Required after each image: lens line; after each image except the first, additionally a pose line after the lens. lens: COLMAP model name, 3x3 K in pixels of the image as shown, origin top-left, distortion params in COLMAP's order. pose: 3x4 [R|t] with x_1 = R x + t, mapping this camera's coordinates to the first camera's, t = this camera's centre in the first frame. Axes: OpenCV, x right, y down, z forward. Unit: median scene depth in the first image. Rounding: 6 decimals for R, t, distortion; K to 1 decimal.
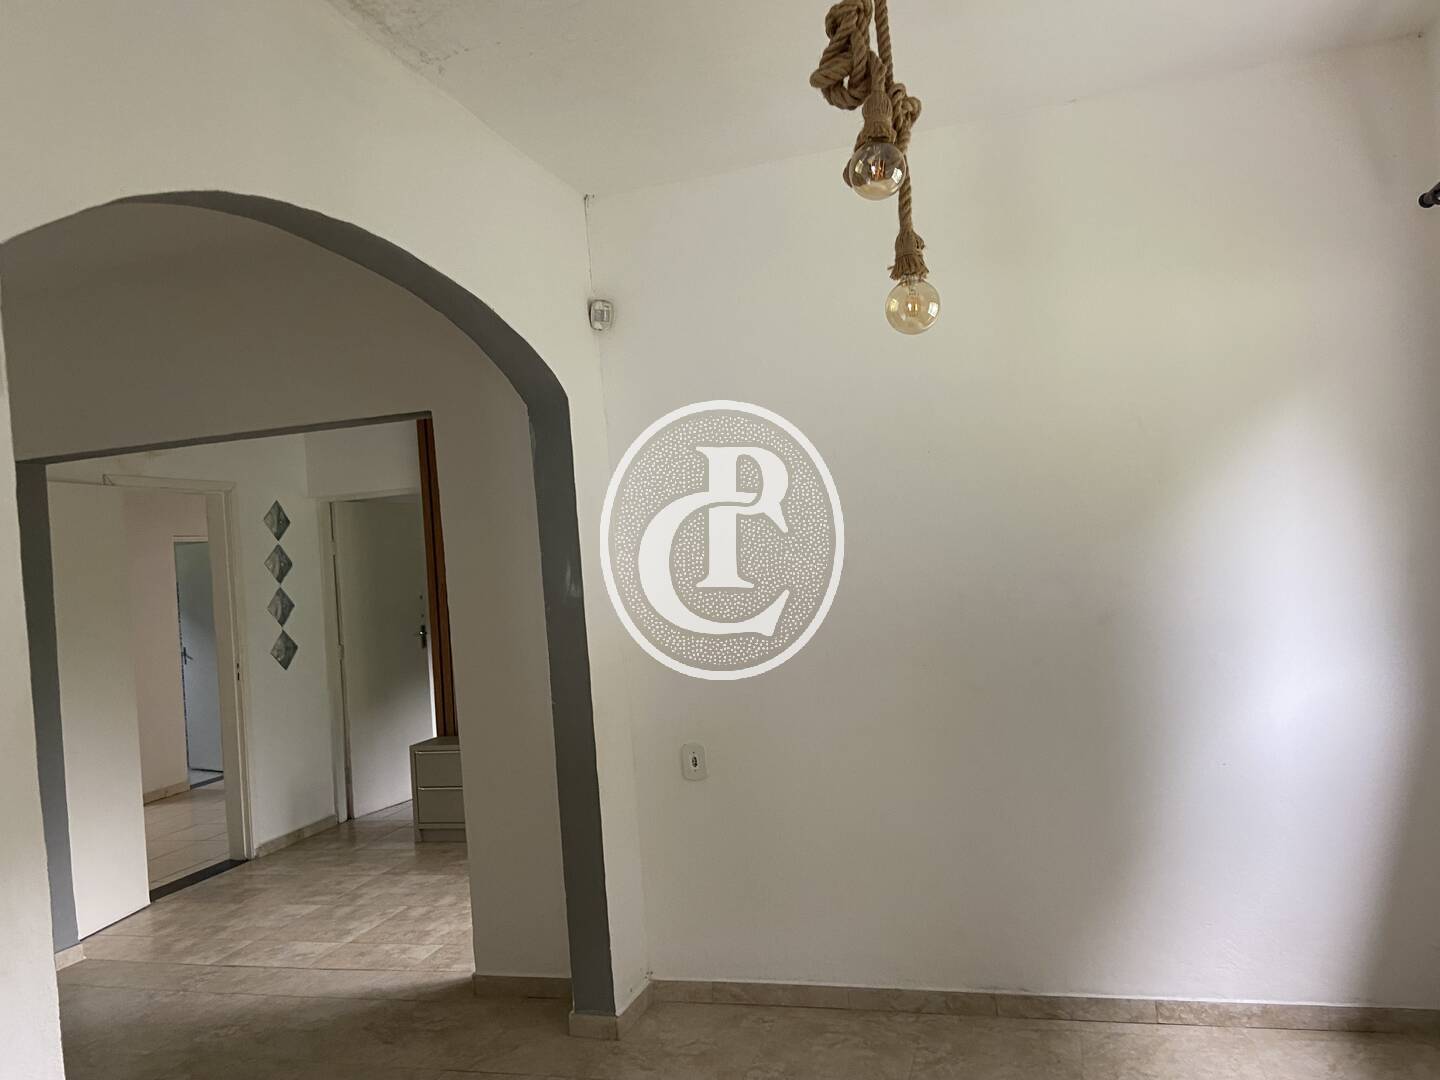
lens RADIAL K [[1067.8, 0, 720.0], [0, 1067.8, 518.0], [0, 0, 1]] dist [0.046706, -0.001791]
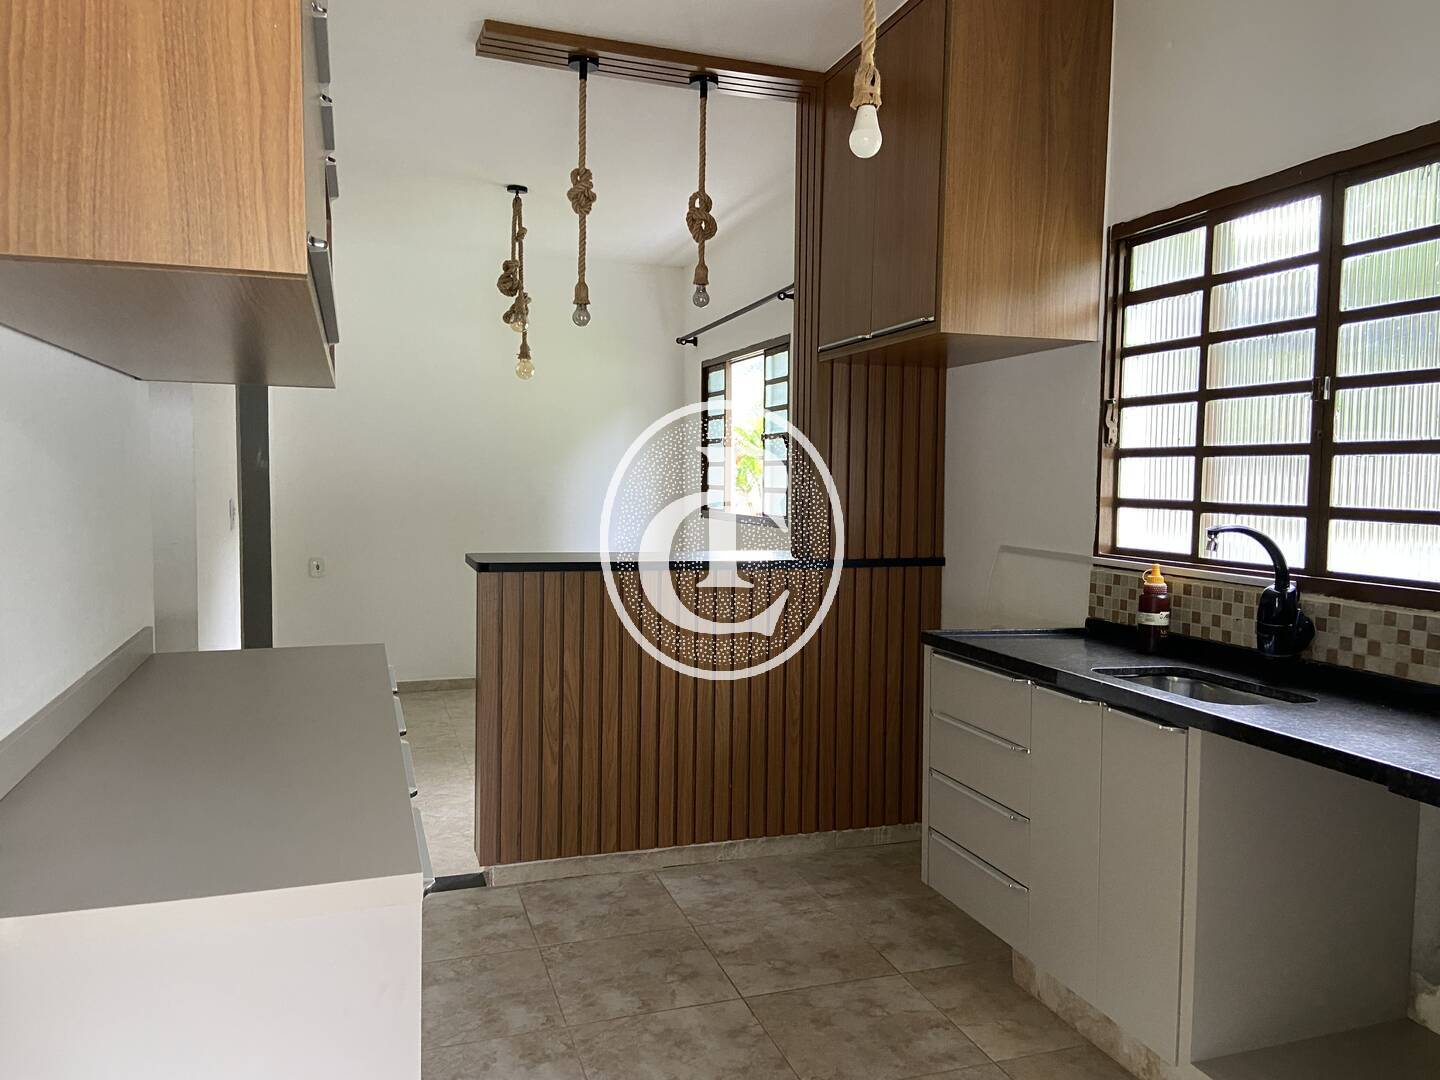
lens RADIAL K [[1067.8, 0, 720.0], [0, 1067.8, 518.0], [0, 0, 1]] dist [0.046706, -0.001791]
pose [[0.818730, 0.059179, 0.571120, -1.010439], [-0.090731, 0.995512, 0.026914, 0.075877], [-0.566964, -0.073854, 0.820425, -1.692402]]
